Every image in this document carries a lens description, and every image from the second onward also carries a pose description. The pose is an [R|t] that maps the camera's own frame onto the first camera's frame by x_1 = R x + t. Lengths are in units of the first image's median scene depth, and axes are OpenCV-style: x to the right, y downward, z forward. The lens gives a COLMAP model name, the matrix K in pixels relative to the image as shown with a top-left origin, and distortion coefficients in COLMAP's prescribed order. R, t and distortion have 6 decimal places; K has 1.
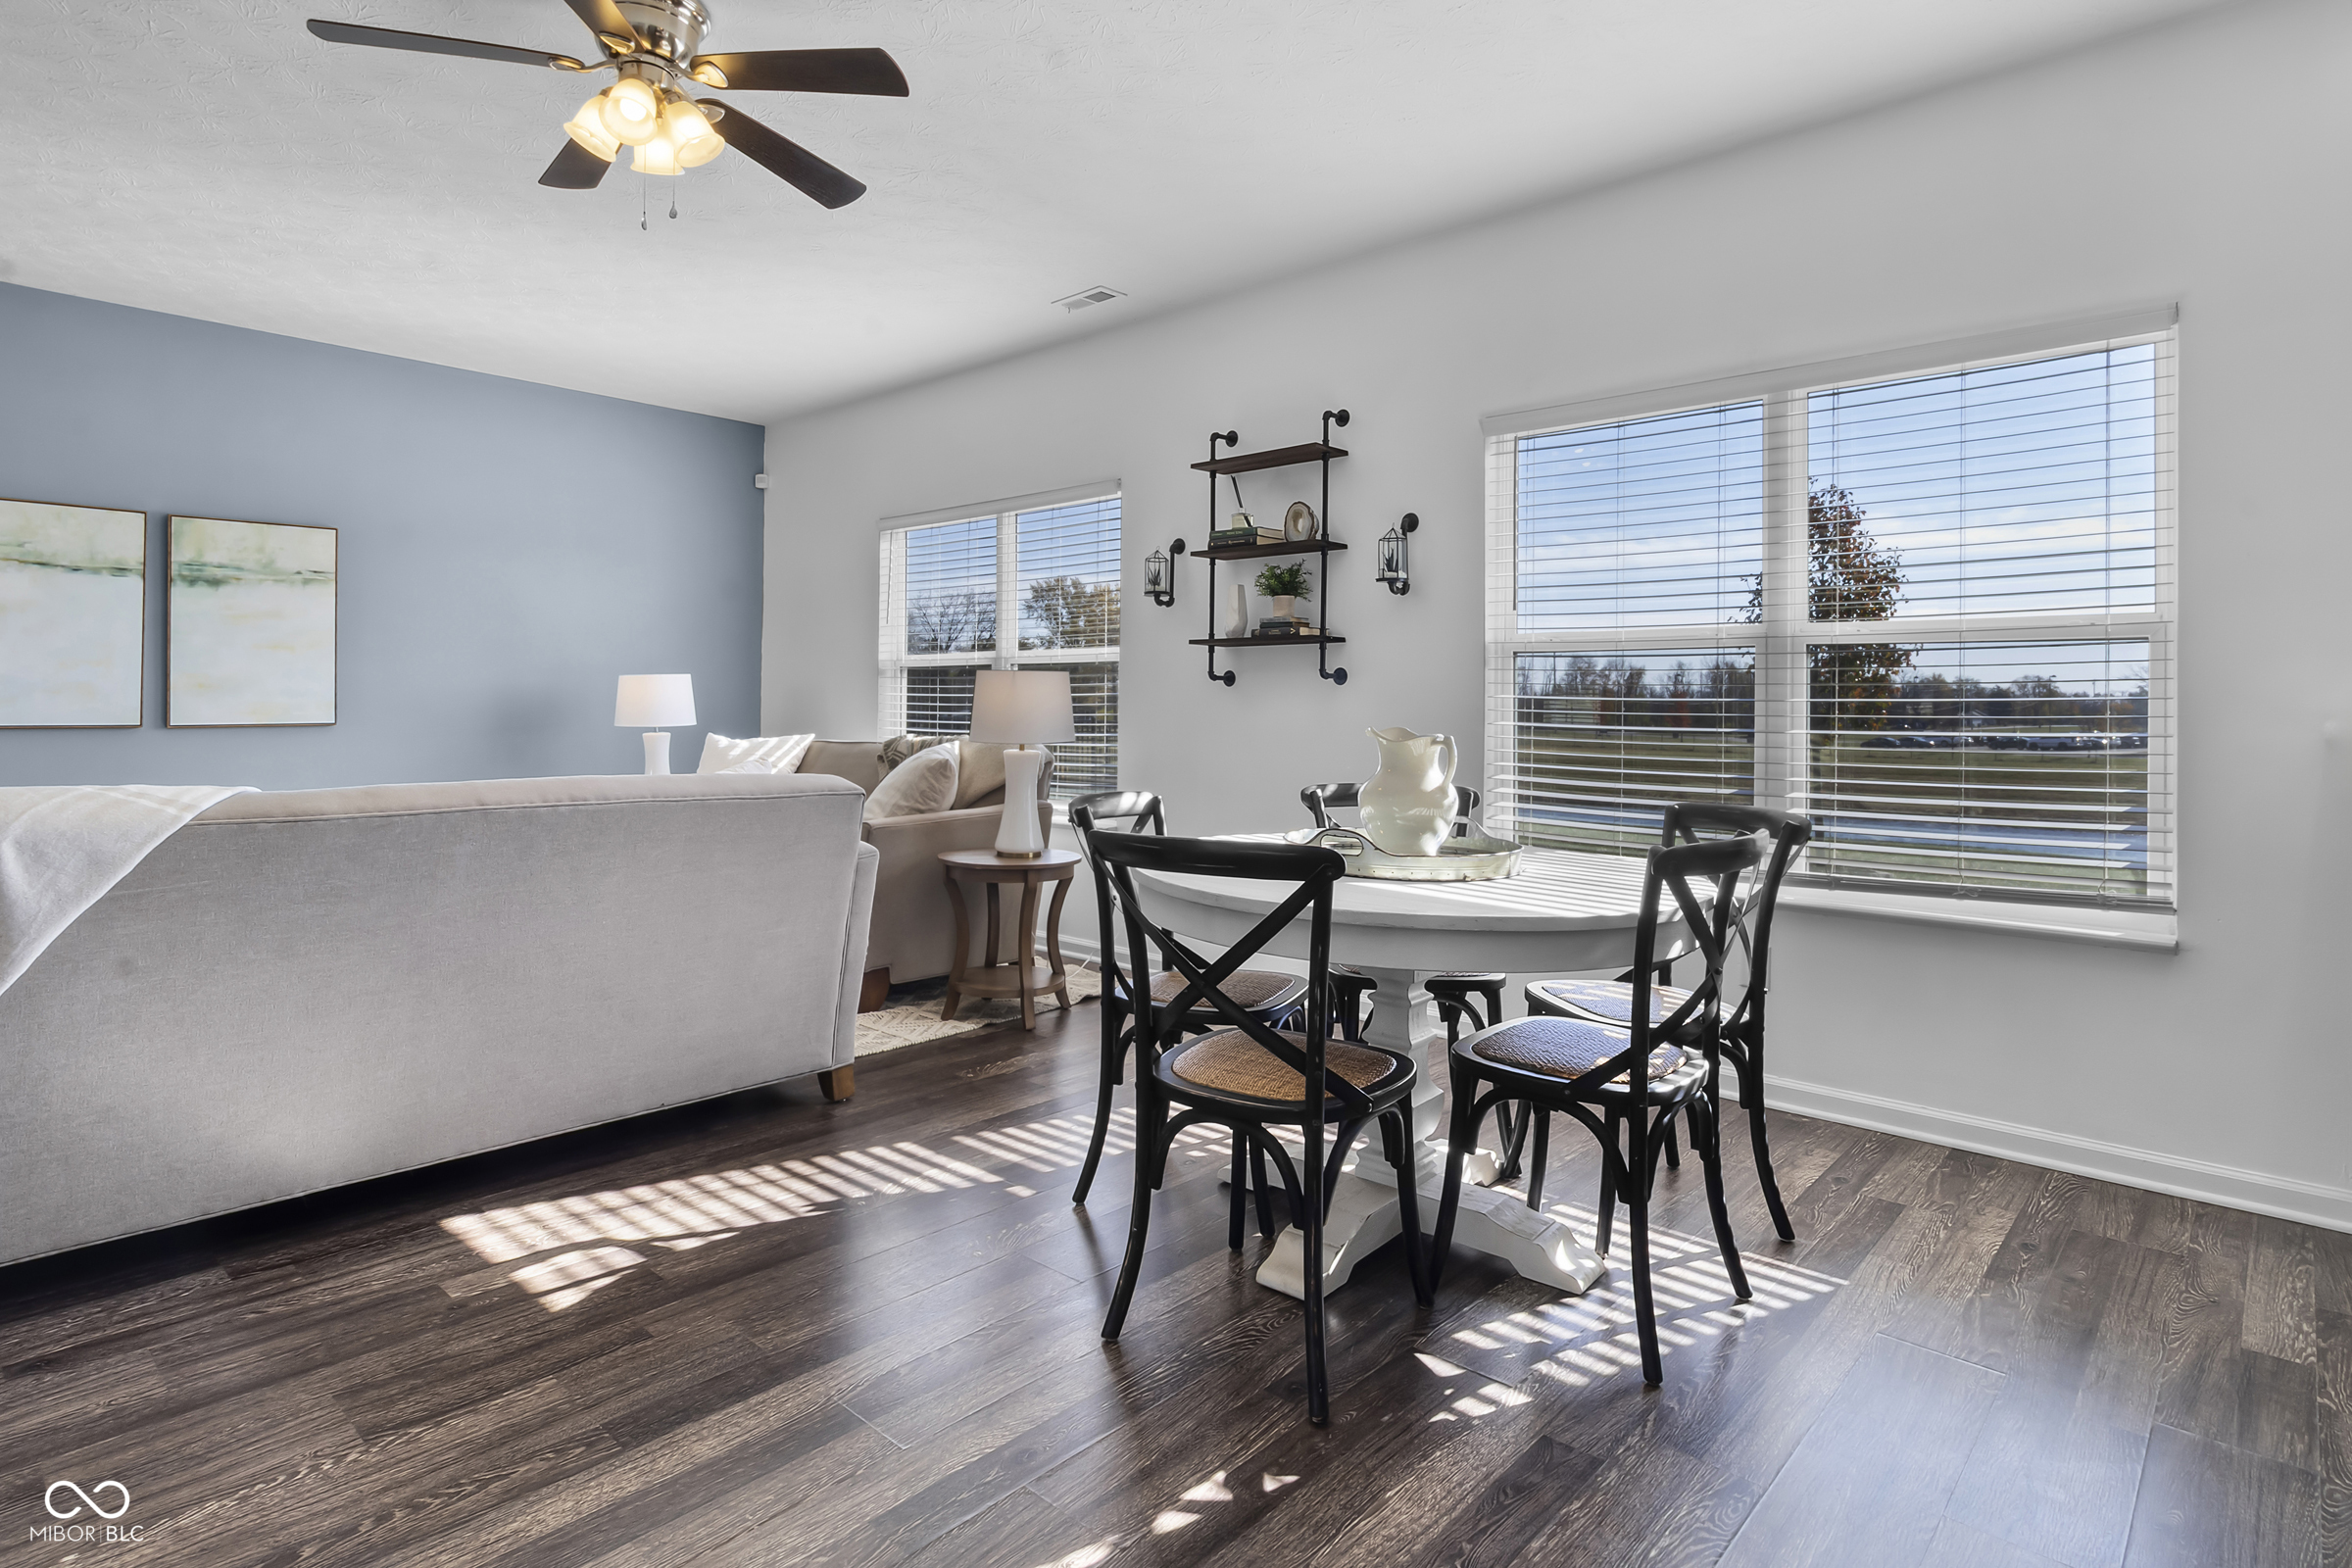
lens RADIAL K [[1218.6, 0, 1185.6], [0, 1218.6, 703.9], [0, 0, 1]] dist [0.001368, -0.000016]
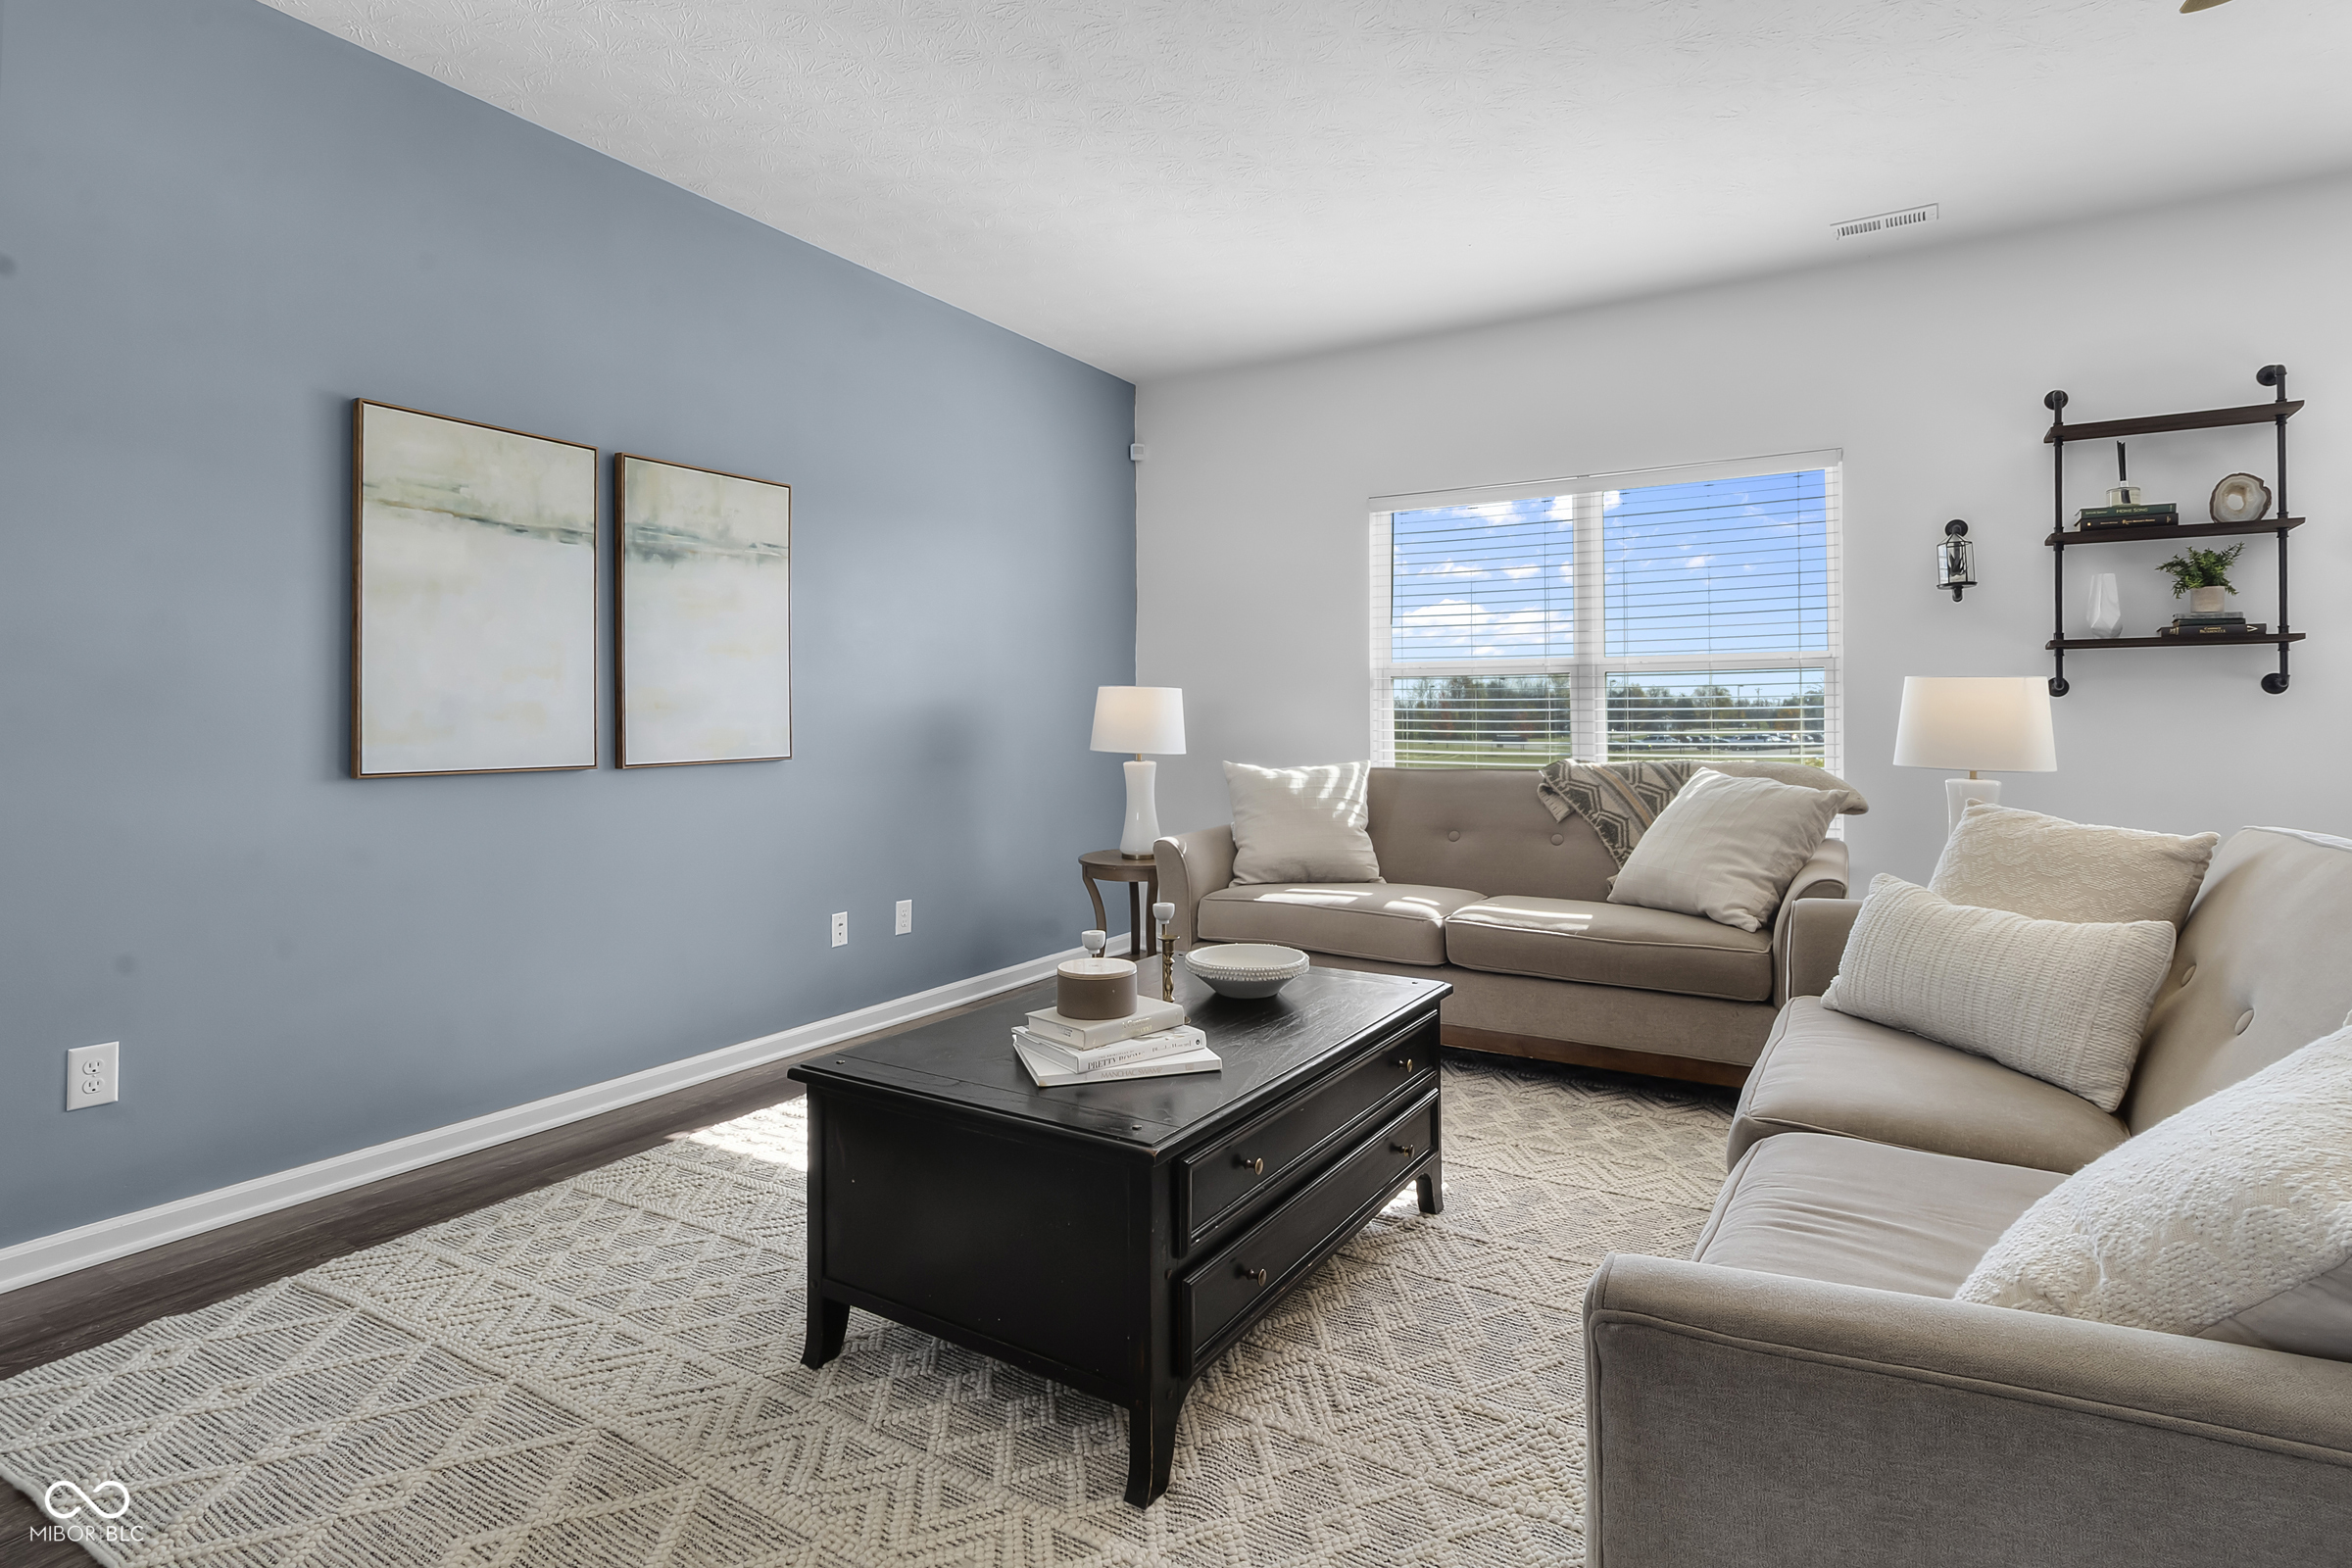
lens RADIAL K [[1184.7, 0, 1184.4], [0, 1184.7, 710.8], [0, 0, 1]] dist [-0.001857, -0.000333]
pose [[0.981538, -0.008614, 0.191072, -0.766840], [0.009707, 0.999941, -0.004782, -0.007405], [-0.191019, 0.006548, 0.981564, 0.346006]]
